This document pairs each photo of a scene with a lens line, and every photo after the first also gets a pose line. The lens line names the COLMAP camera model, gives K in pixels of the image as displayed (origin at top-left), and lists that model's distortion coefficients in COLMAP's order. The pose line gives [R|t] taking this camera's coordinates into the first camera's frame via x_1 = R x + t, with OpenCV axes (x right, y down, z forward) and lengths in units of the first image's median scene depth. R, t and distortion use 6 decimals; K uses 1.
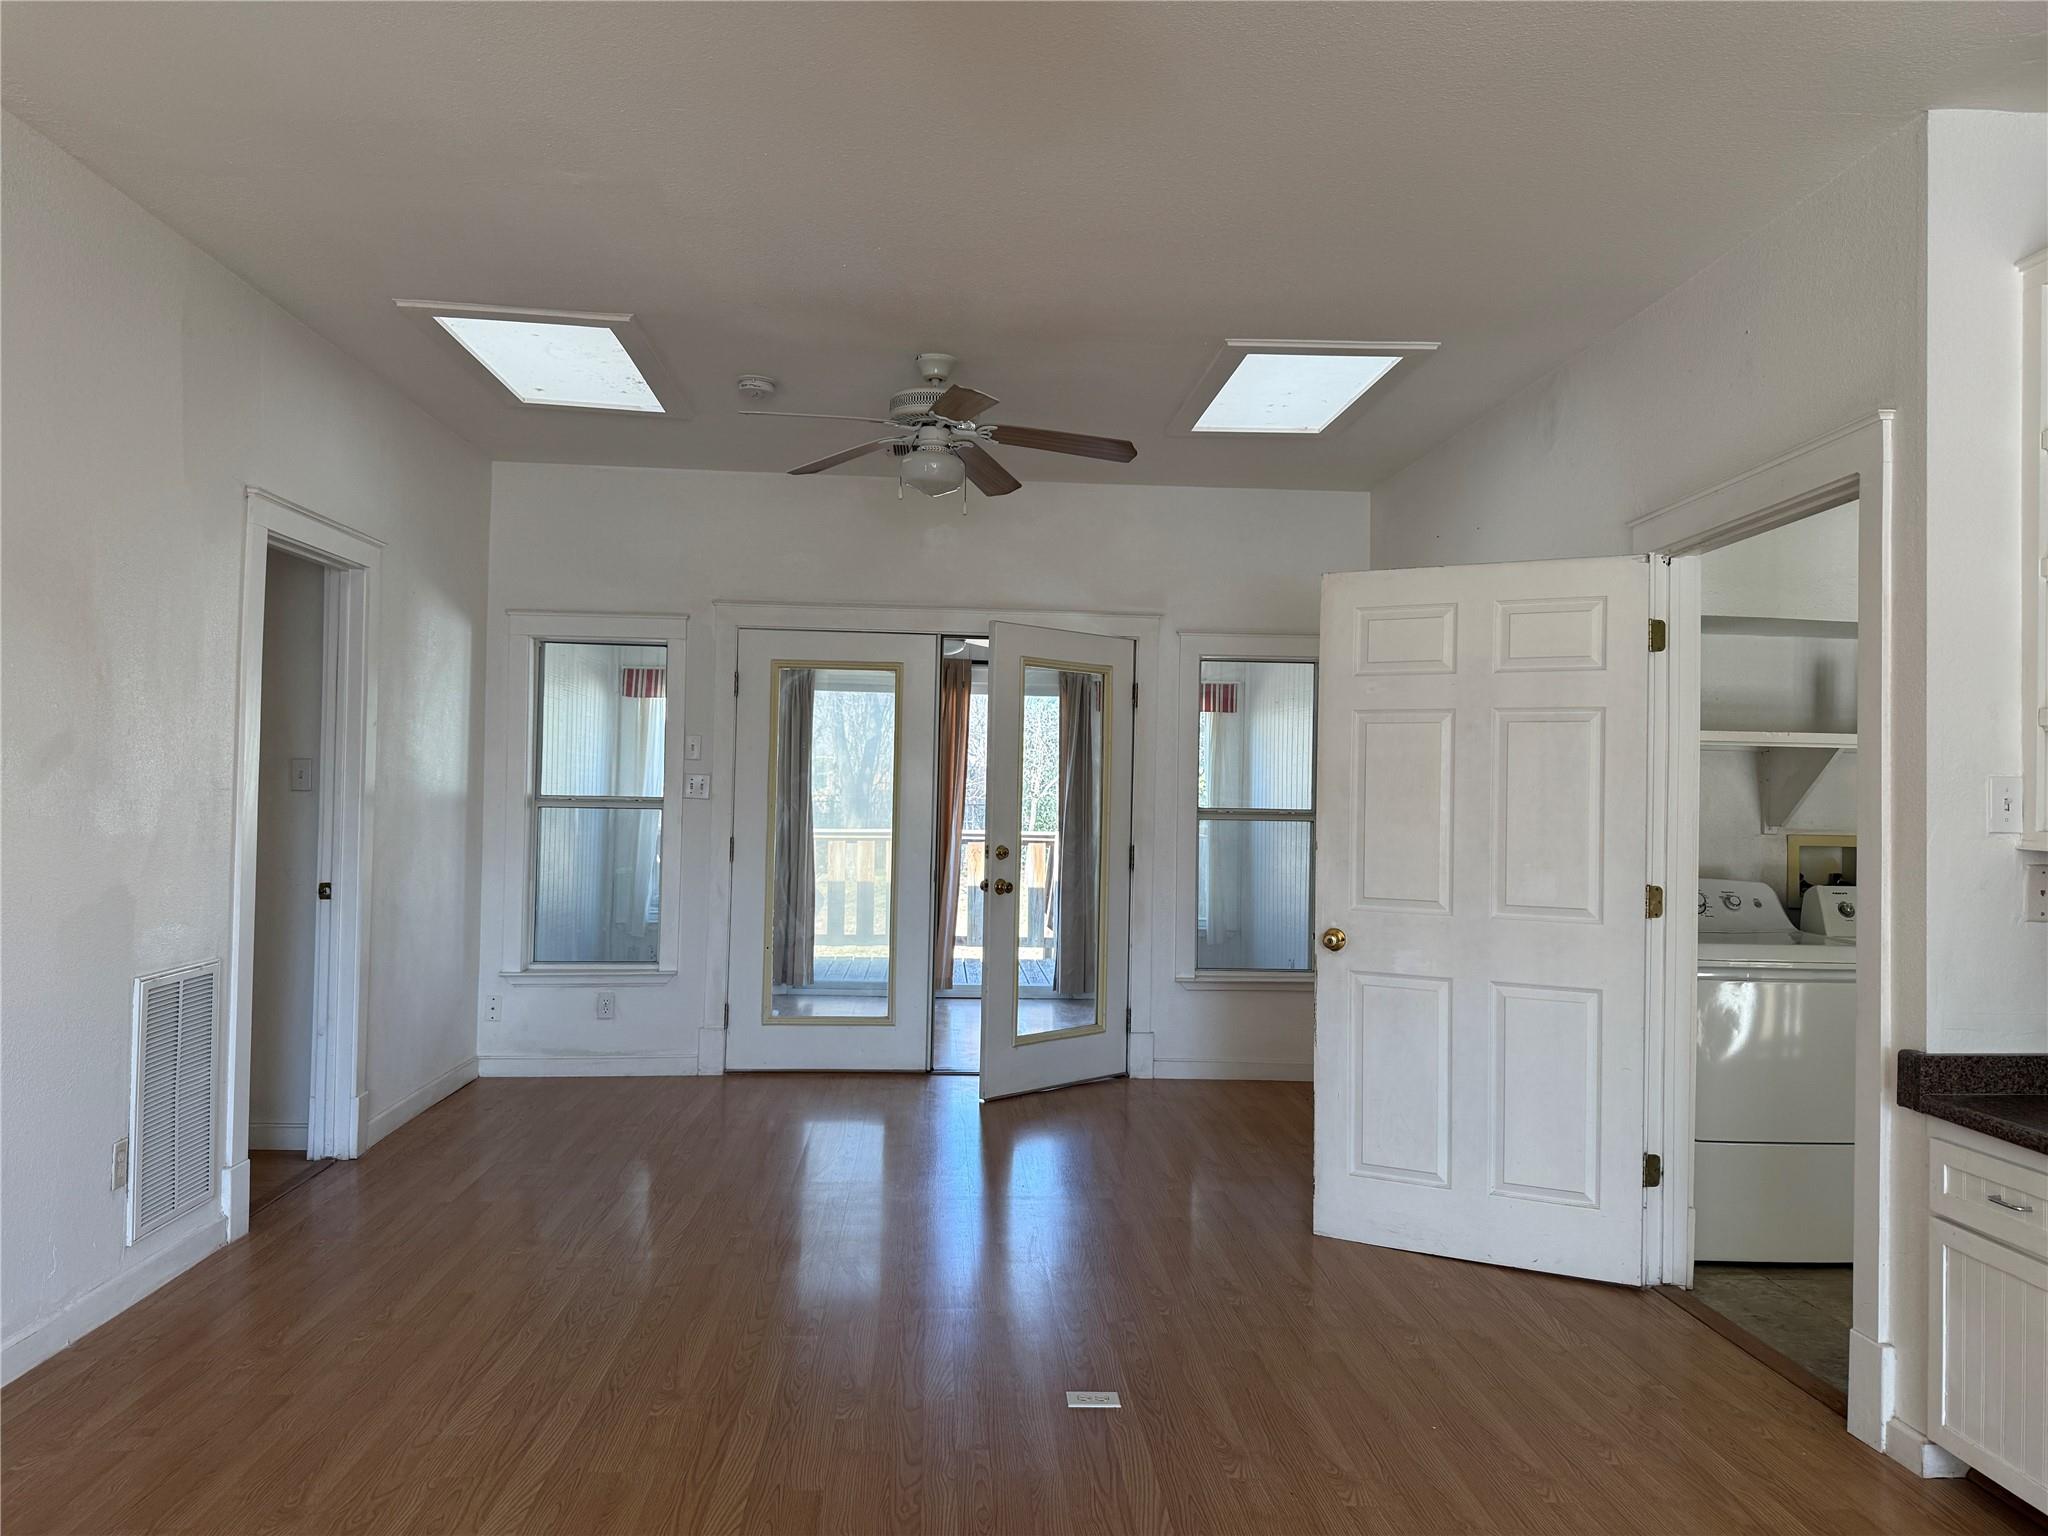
lens RADIAL K [[1462.8, 0, 1033.6], [0, 1462.8, 784.0], [0, 0, 1]] dist [0.069372, -0.030618]
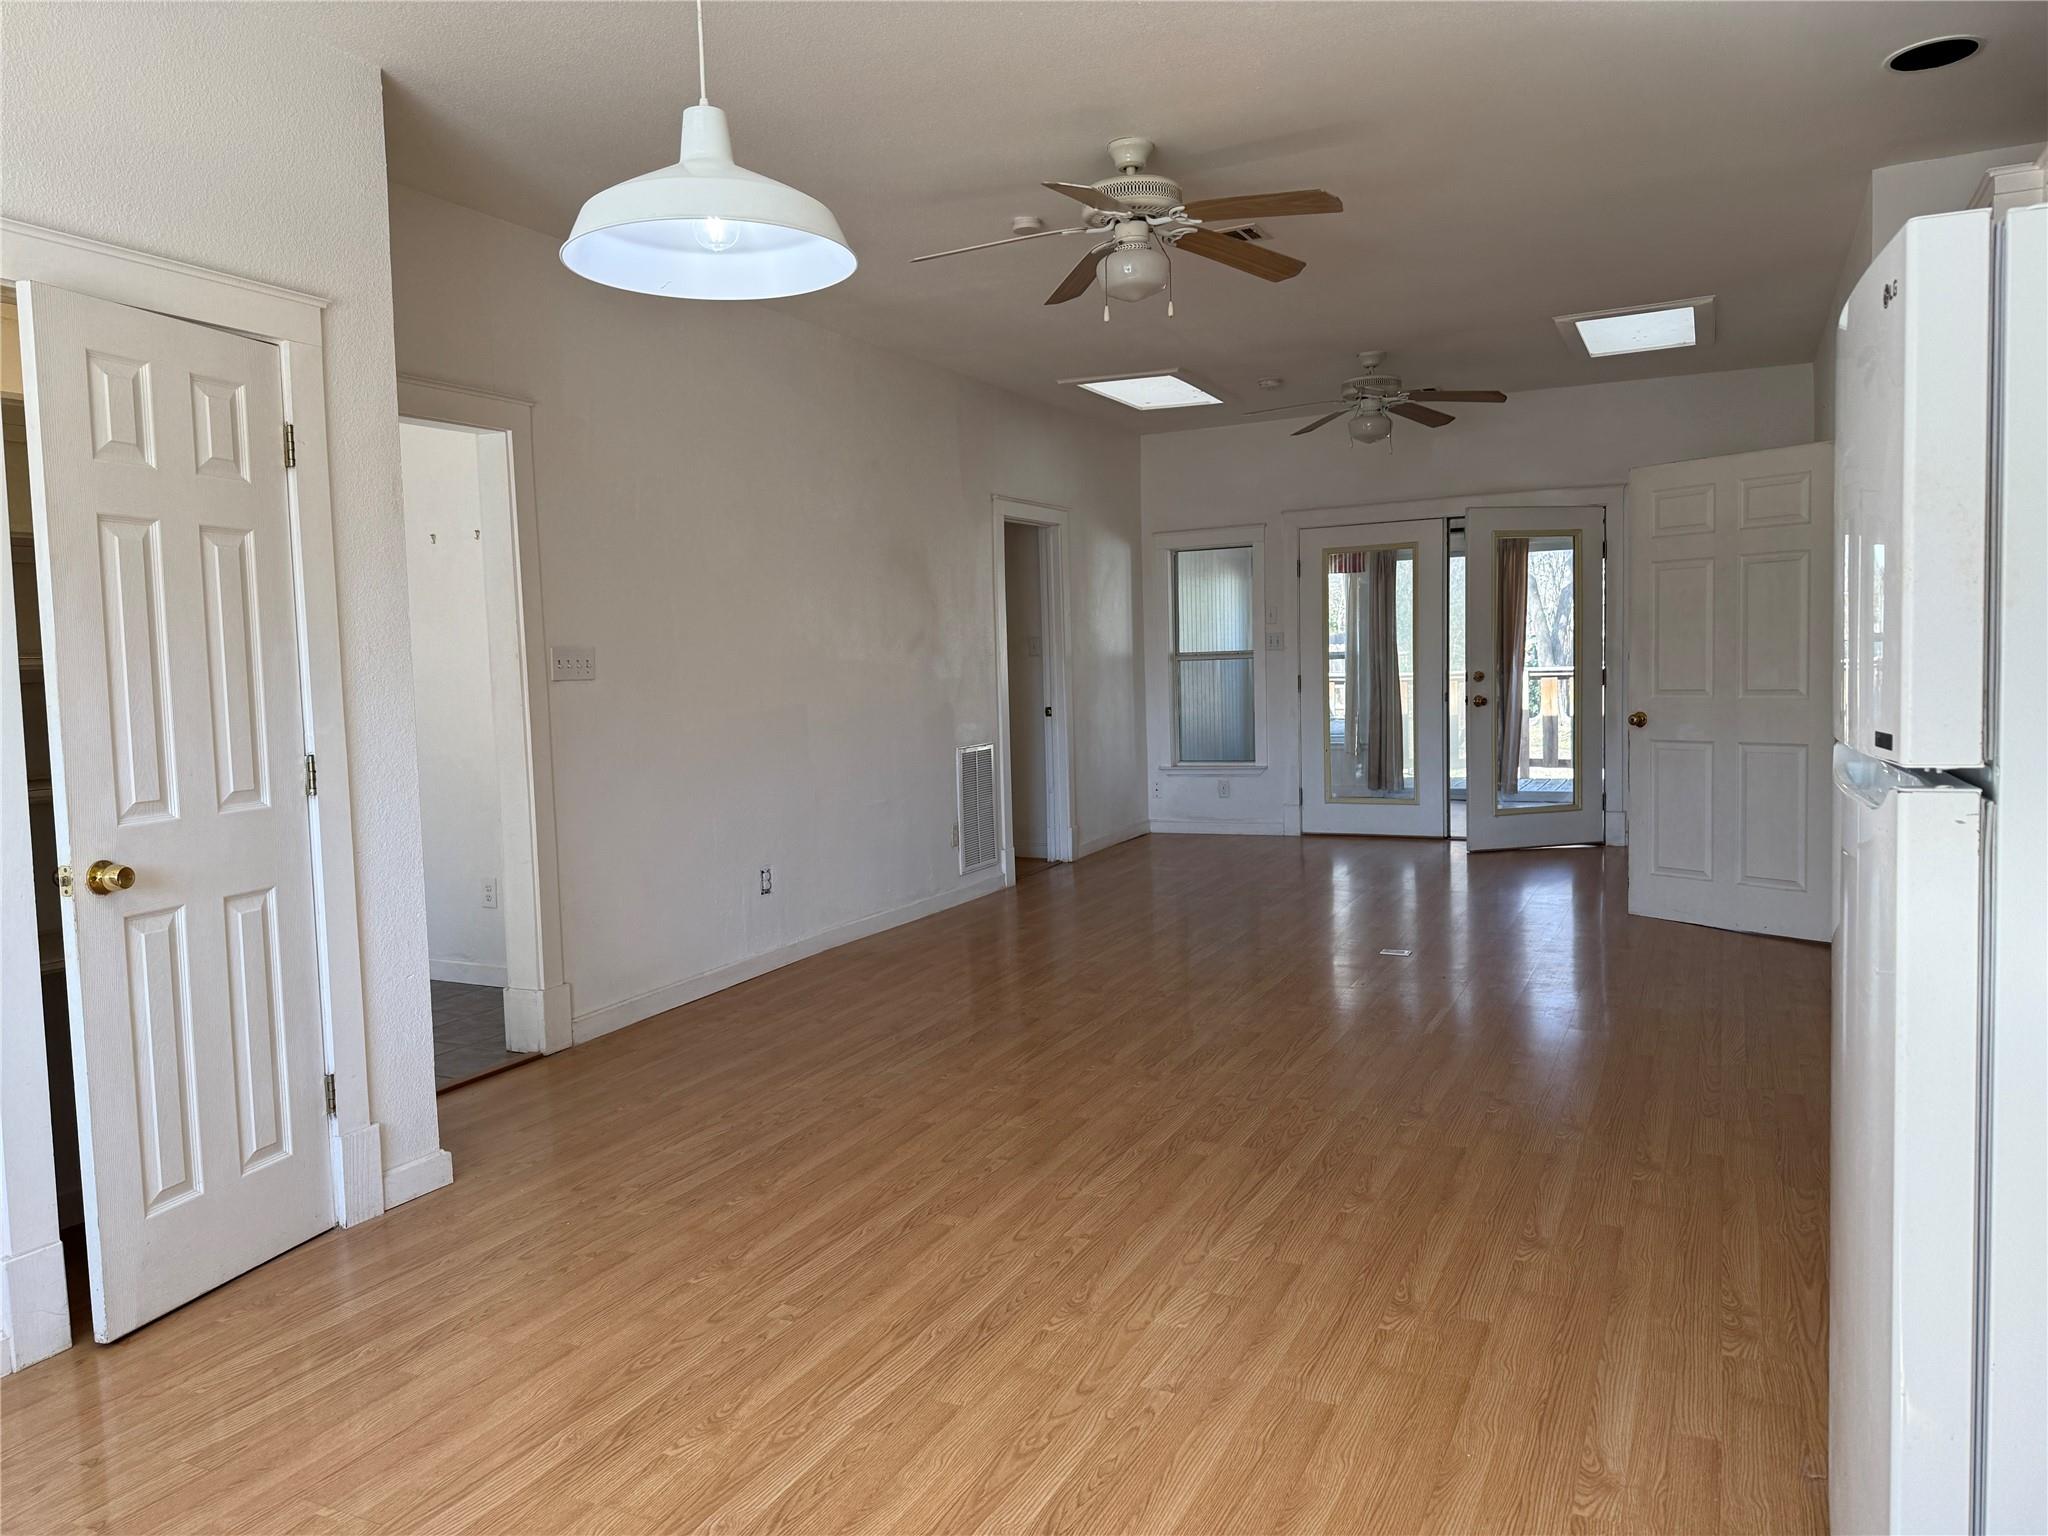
lens RADIAL K [[1462.8, 0, 1020.0], [0, 1462.8, 764.8], [0, 0, 1]] dist [0.069372, -0.030618]
pose [[0.867455, -0.012411, -0.497361, 0.353602], [0.053367, 0.996242, 0.068218, 0.014368], [0.494645, -0.085719, 0.864857, -0.519400]]
